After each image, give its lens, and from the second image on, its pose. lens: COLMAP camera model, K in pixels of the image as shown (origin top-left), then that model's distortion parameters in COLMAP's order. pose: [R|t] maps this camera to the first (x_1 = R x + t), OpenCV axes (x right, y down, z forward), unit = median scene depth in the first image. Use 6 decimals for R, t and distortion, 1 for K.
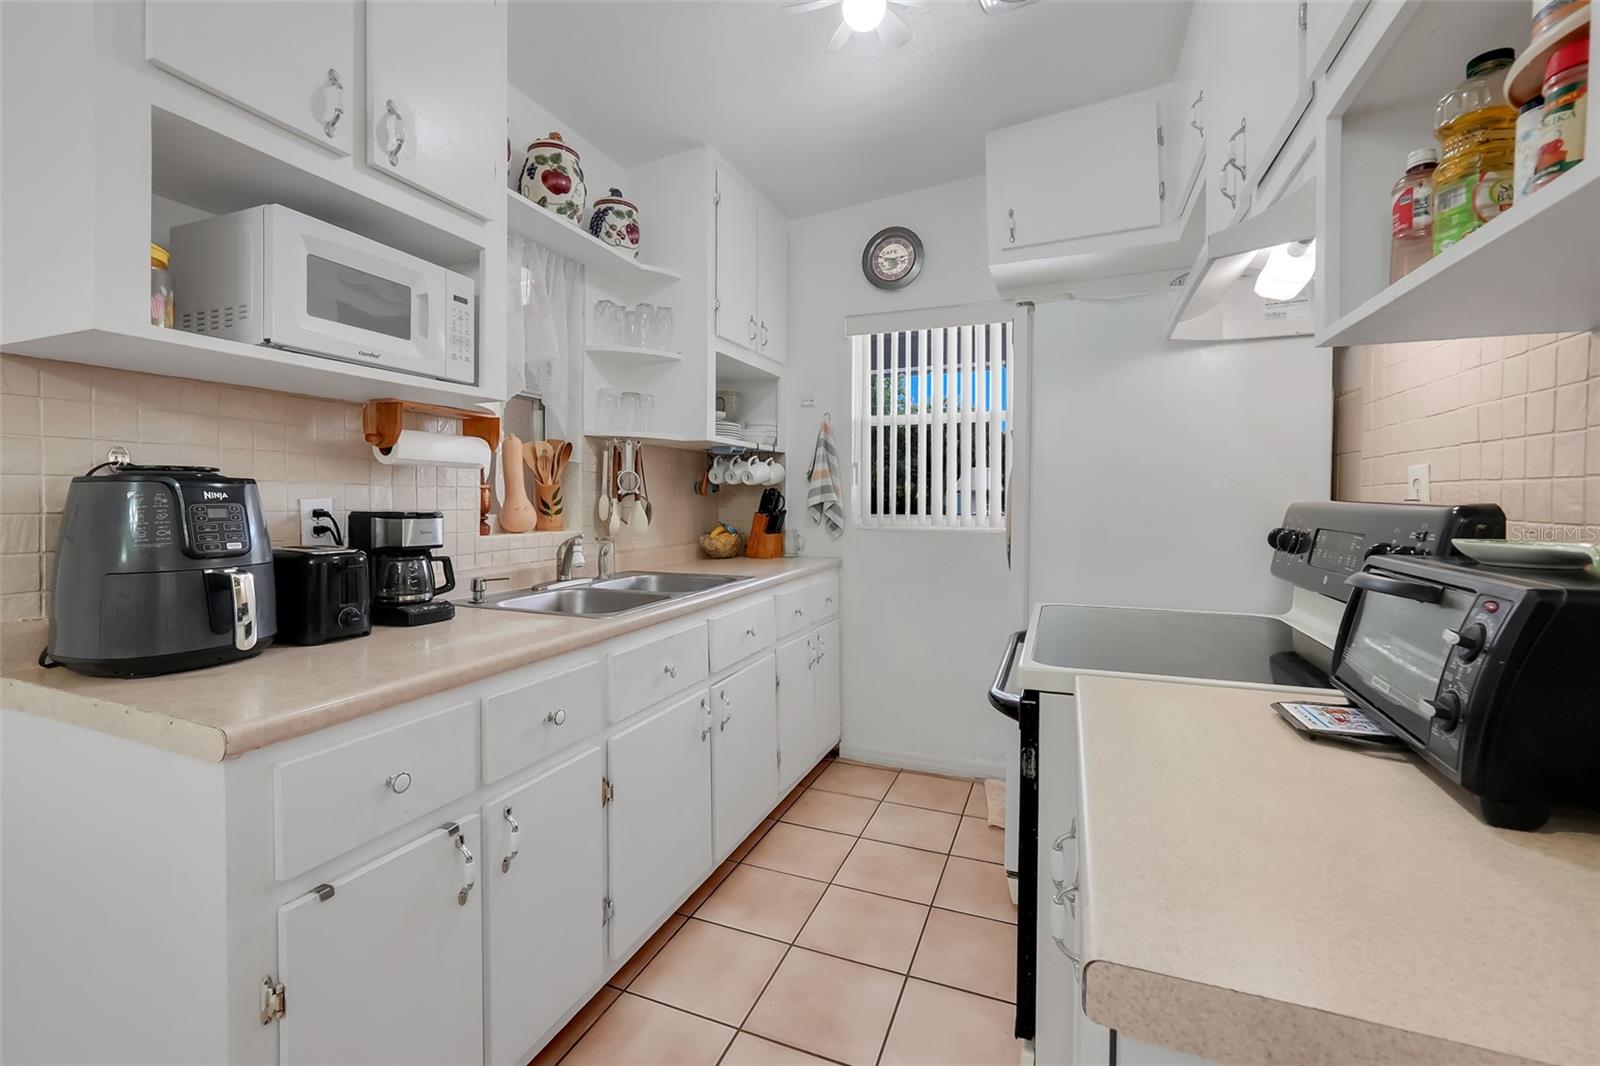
lens RADIAL K [[701.6, 0, 786.2], [0, 701.6, 526.4], [0, 0, 1]] dist [-0.004916, -0.000331]
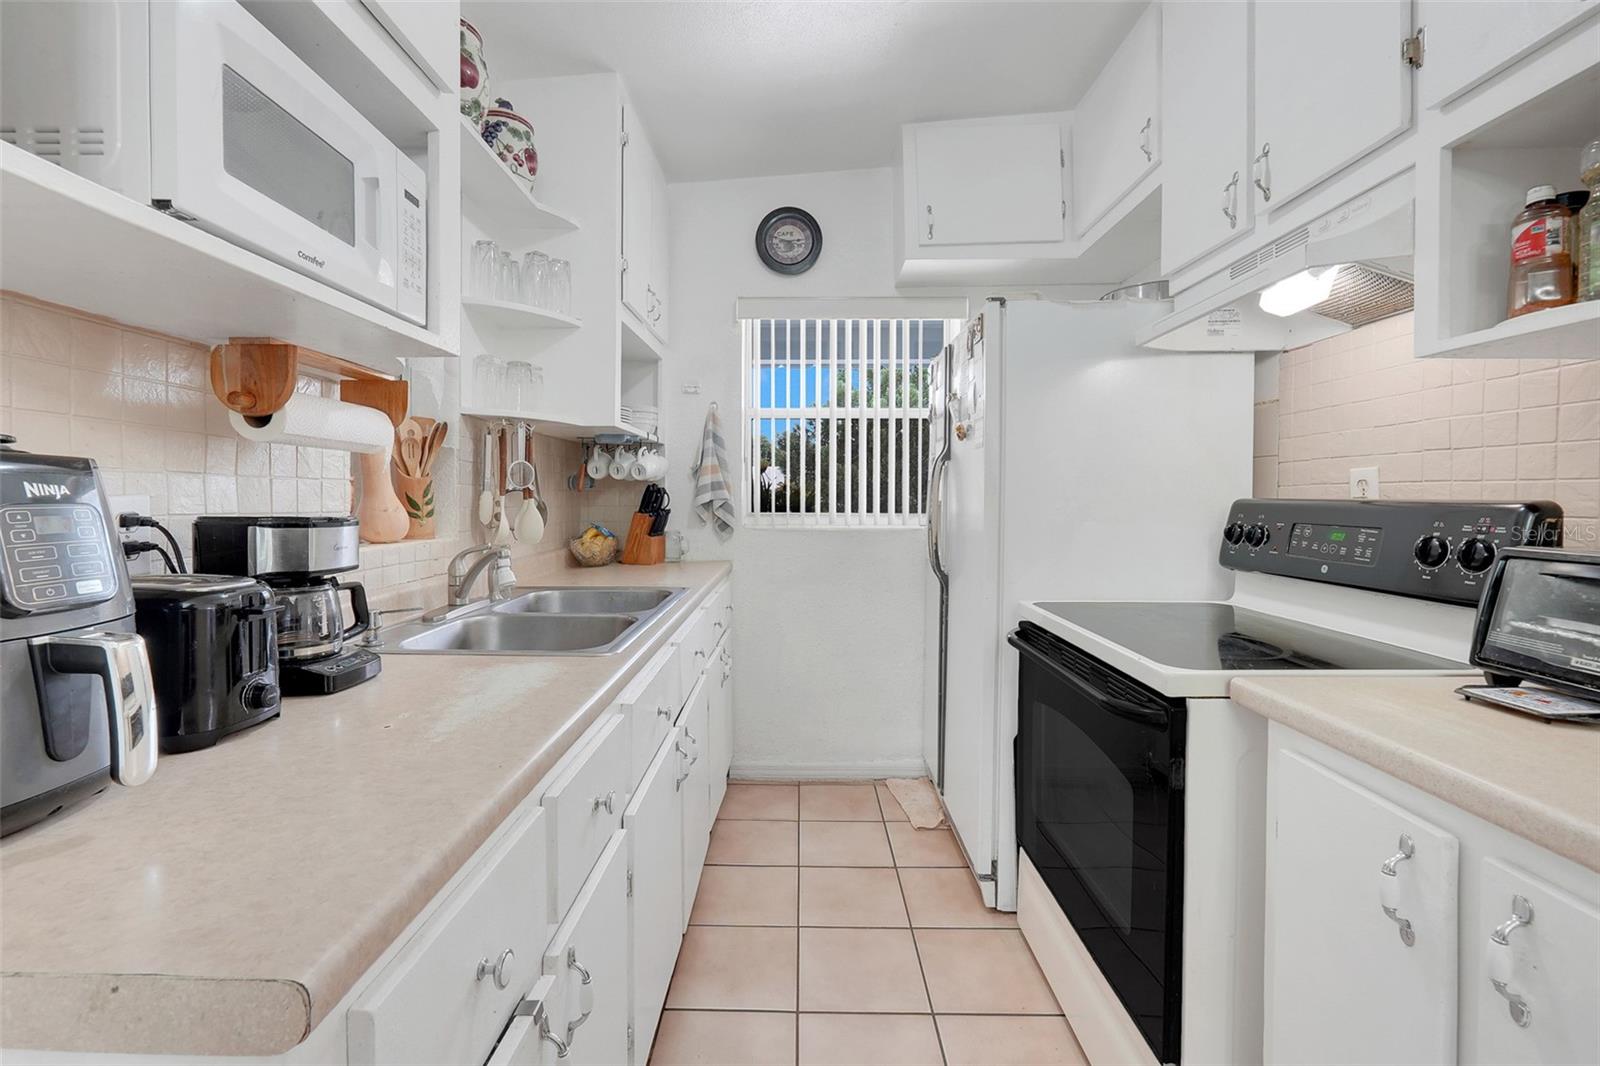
lens RADIAL K [[701.6, 0, 800.5], [0, 701.6, 523.2], [0, 0, 1]] dist [-0.004916, -0.000331]
pose [[0.926526, -0.013995, 0.375971, -0.241955], [0.014462, 0.999894, 0.001579, -0.006056], [-0.375953, 0.003974, 0.926630, 0.155926]]
